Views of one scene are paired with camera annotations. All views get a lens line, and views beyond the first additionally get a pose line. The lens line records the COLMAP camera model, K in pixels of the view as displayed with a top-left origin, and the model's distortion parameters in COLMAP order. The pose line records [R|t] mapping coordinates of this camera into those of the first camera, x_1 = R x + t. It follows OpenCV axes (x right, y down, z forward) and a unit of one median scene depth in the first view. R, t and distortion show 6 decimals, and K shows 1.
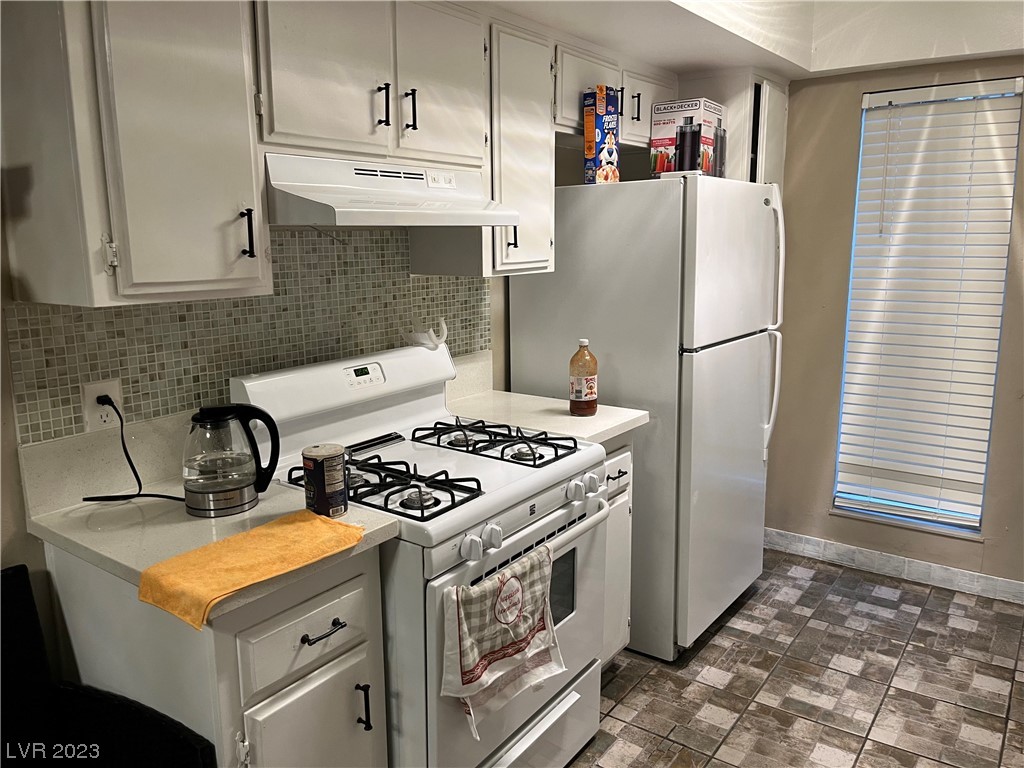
lens RADIAL K [[776.9, 0, 504.9], [0, 776.9, 380.2], [0, 0, 1]] dist [0.086674, -0.127283]
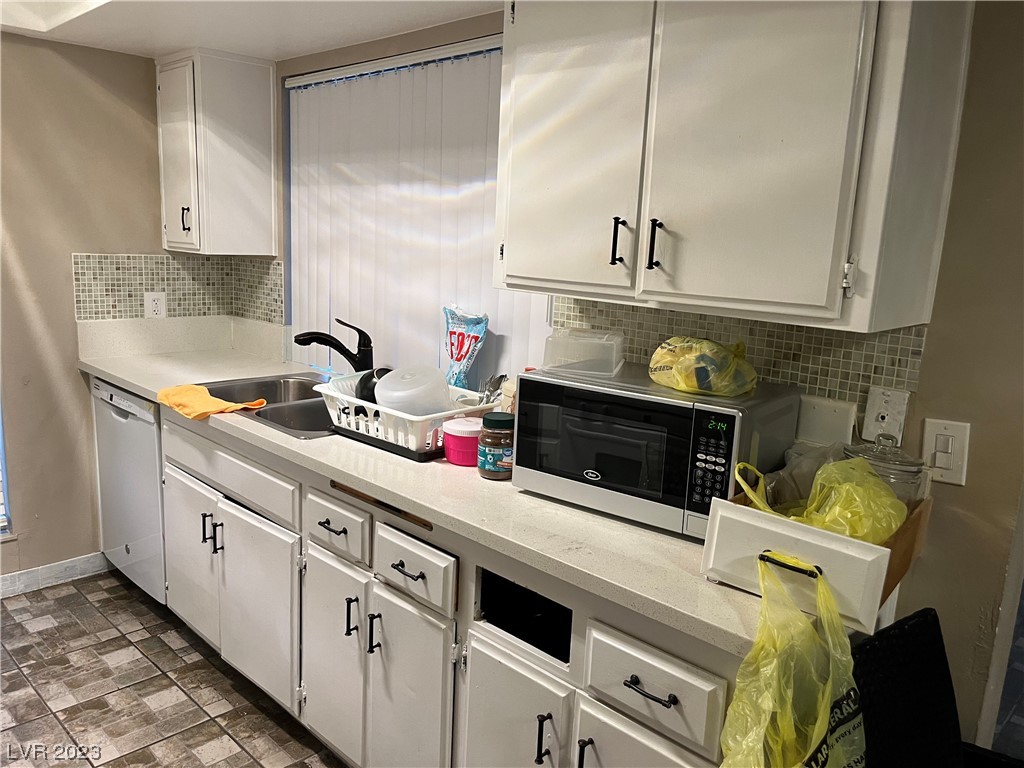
lens RADIAL K [[776.9, 0, 504.9], [0, 776.9, 380.2], [0, 0, 1]] dist [0.086674, -0.127283]
pose [[0.145713, -0.163577, 0.975710, -0.248596], [0.137891, 0.979968, 0.143698, -0.046698], [-0.979670, 0.113603, 0.165350, 0.278853]]
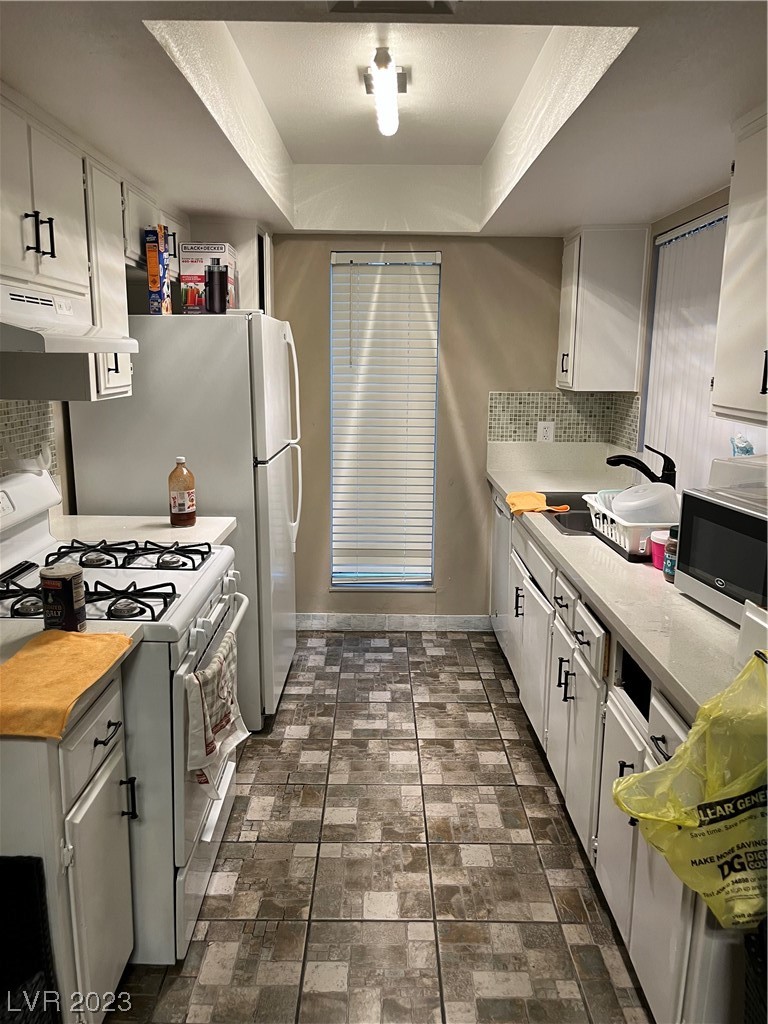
lens RADIAL K [[776.9, 0, 384.0], [0, 776.9, 512.0], [0, 0, 1]] dist [0.086674, -0.127283]
pose [[0.805299, -0.097659, 0.584770, -0.286536], [0.091489, 0.994995, 0.040178, 0.005719], [-0.585767, 0.021145, 0.810204, -0.055620]]
